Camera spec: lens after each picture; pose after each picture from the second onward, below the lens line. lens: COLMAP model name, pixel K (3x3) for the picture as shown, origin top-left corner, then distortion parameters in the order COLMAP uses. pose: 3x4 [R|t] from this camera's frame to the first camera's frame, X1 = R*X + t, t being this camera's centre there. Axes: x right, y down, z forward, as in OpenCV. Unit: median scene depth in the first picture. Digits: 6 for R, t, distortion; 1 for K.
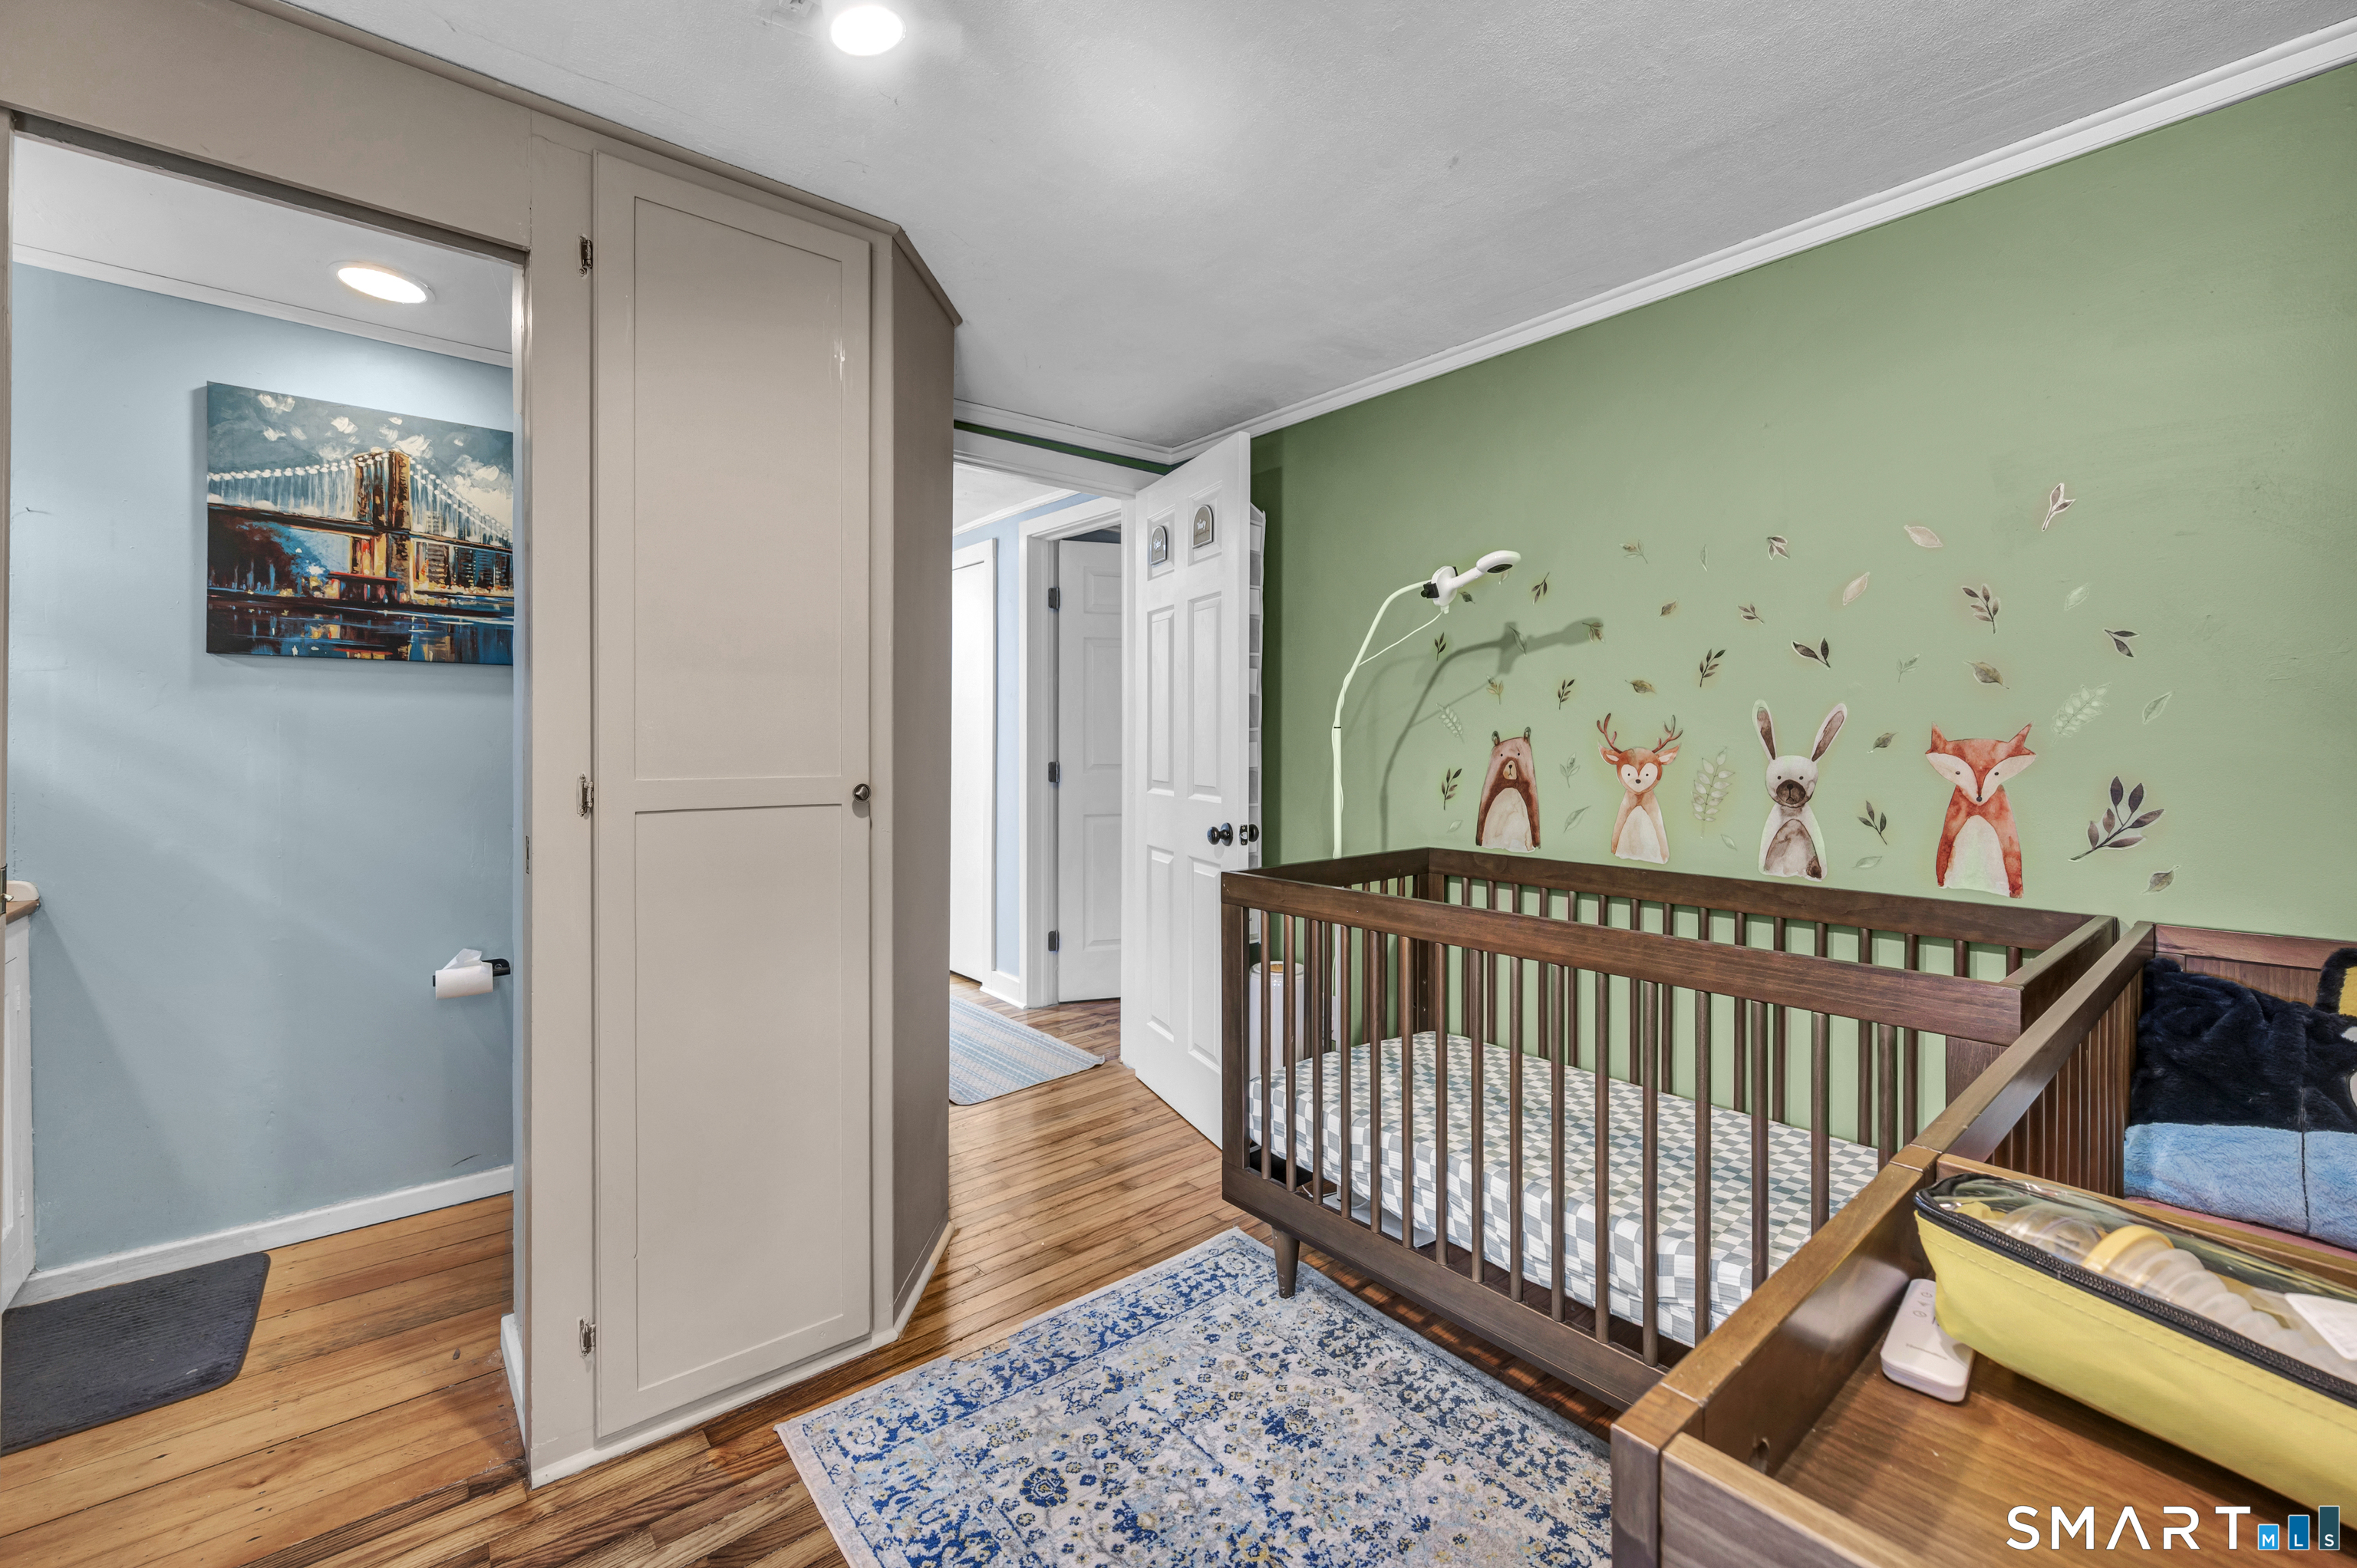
lens RADIAL K [[967.4, 0, 1180.2], [0, 967.4, 747.9], [0, 0, 1]] dist [-0.001396, -0.000058]
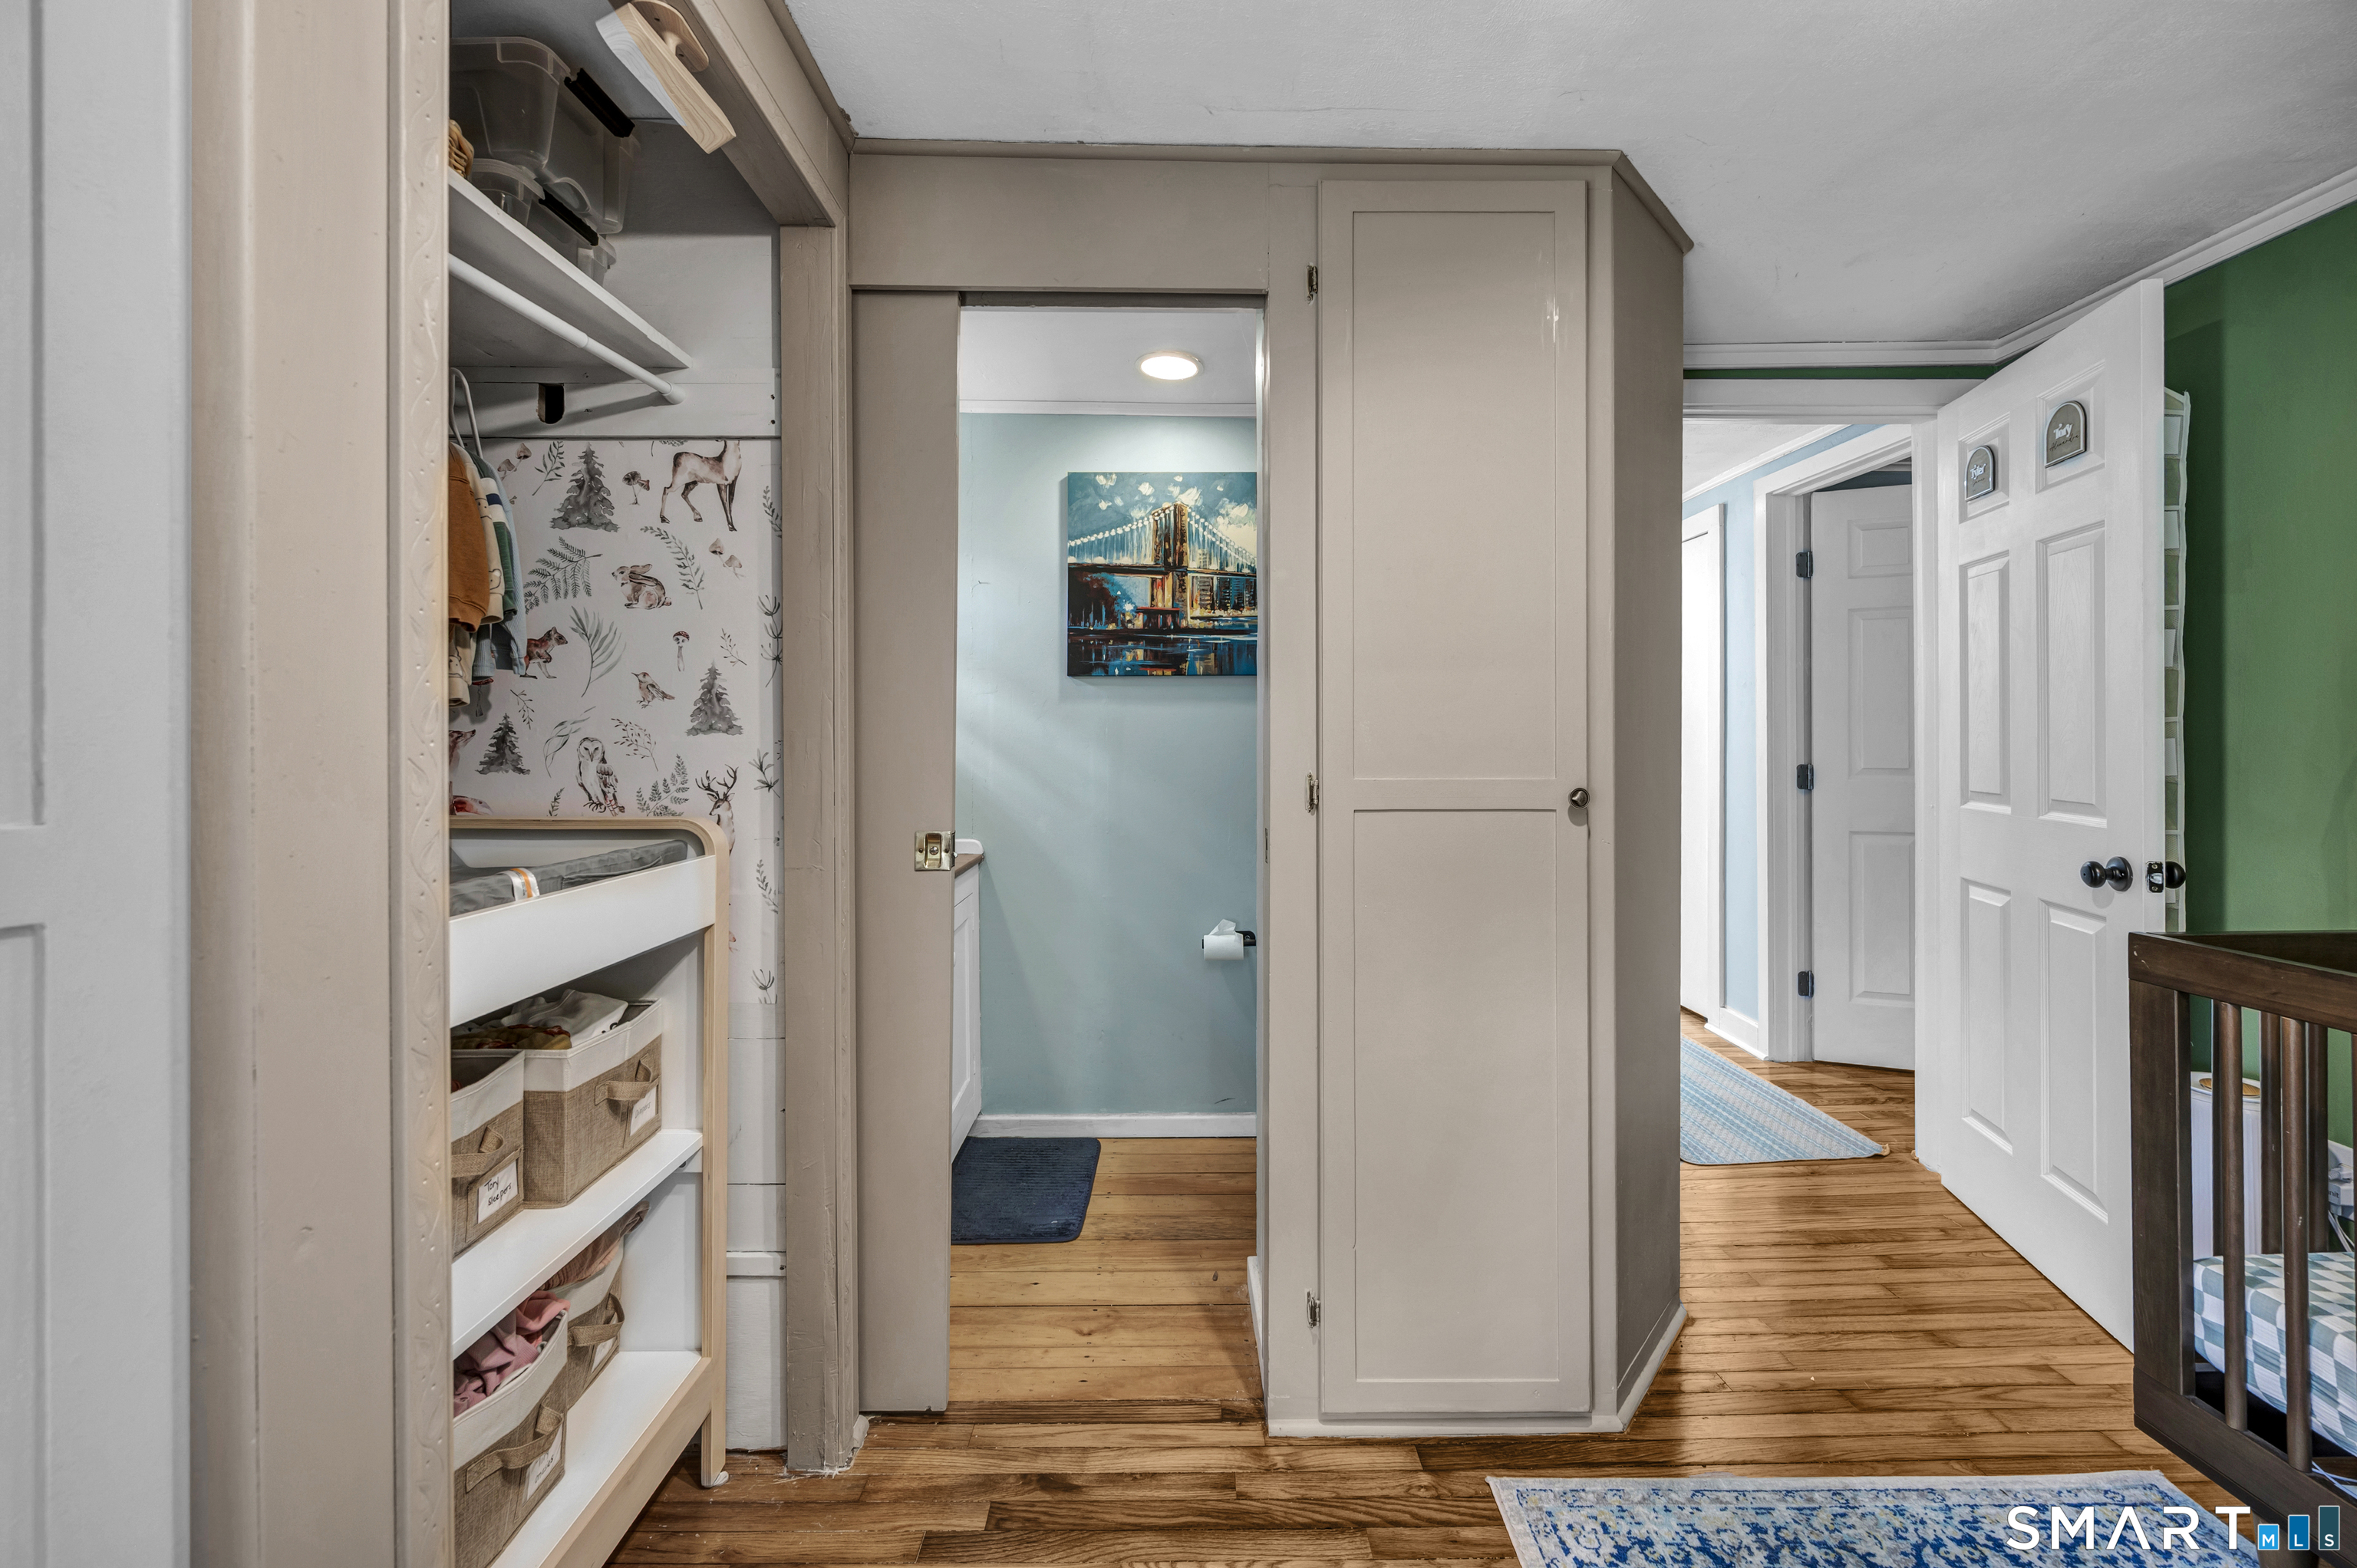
lens RADIAL K [[967.4, 0, 1180.2], [0, 967.4, 747.9], [0, 0, 1]] dist [-0.001396, -0.000058]
pose [[0.772449, 0.000160, -0.635076, -0.040044], [0.000028, 1.000000, 0.000286, 0.000168], [0.635076, -0.000239, 0.772449, 0.066756]]
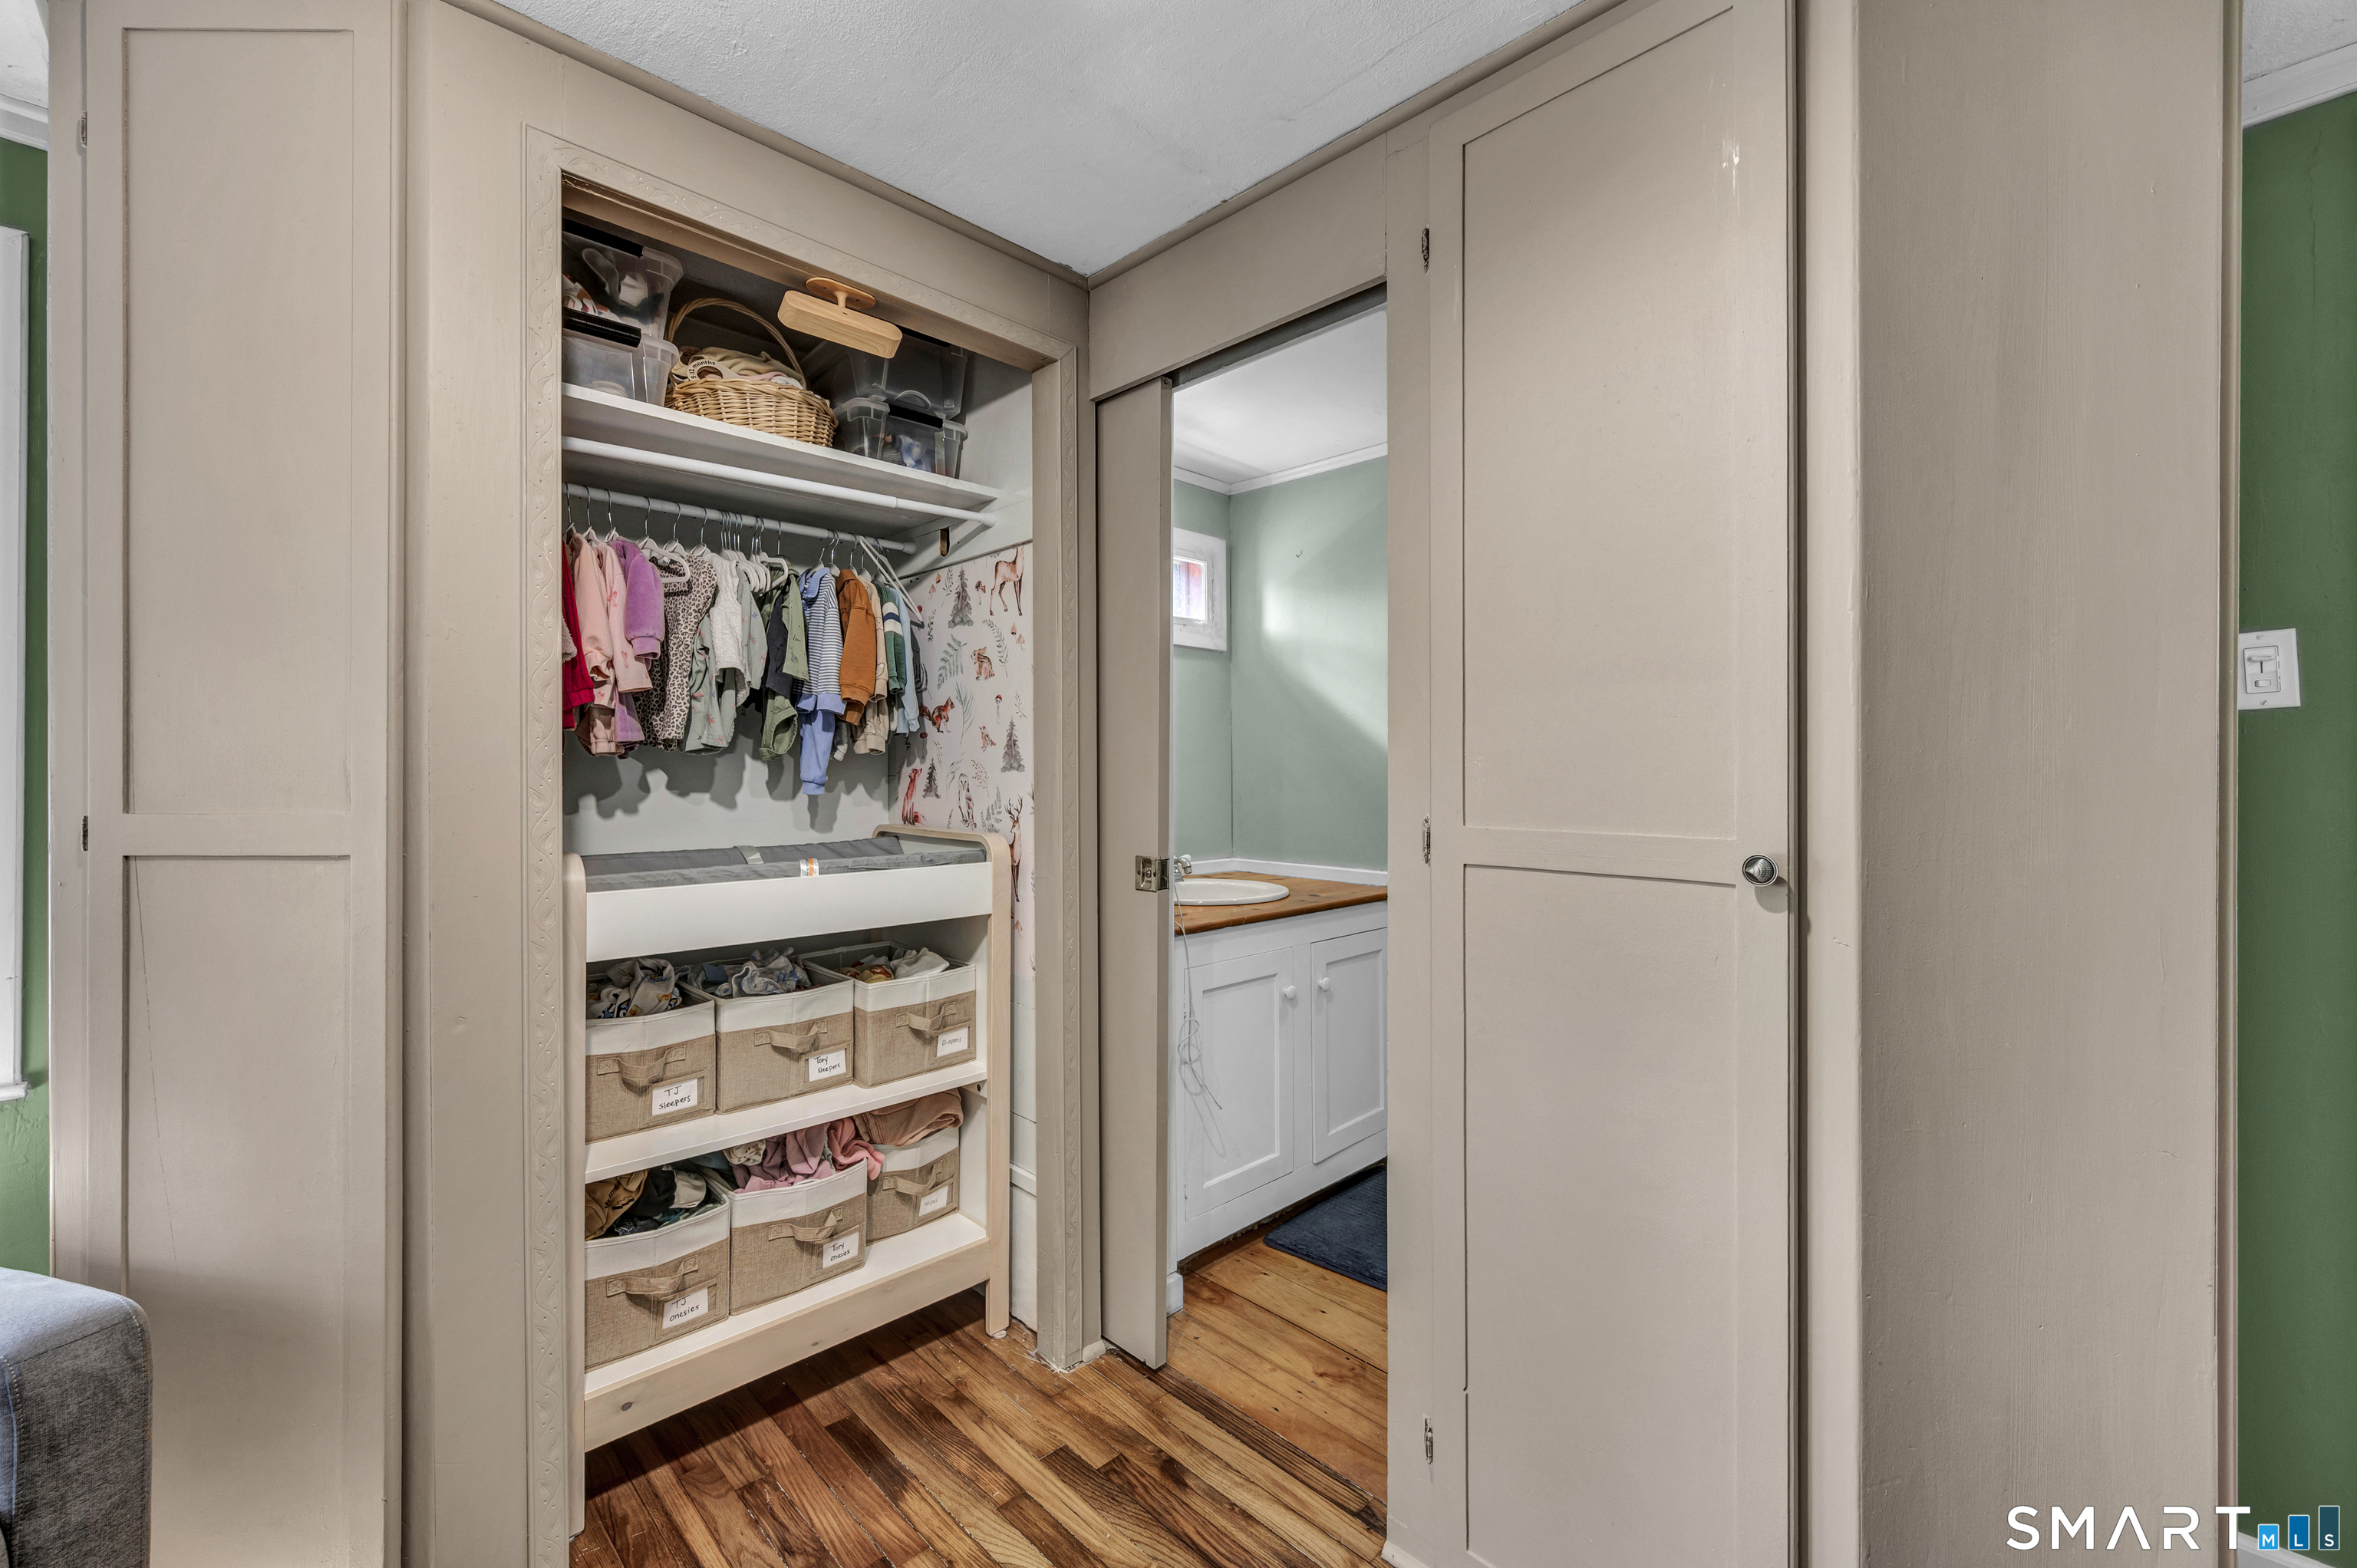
lens RADIAL K [[951.5, 0, 1189.9], [0, 951.5, 779.0], [0, 0, 1]] dist [-0.001217, -0.000118]
pose [[0.084919, 0.003748, -0.996381, 0.157949], [-0.007013, 0.999970, 0.003164, -0.005901], [0.996363, 0.006719, 0.084942, 0.453412]]
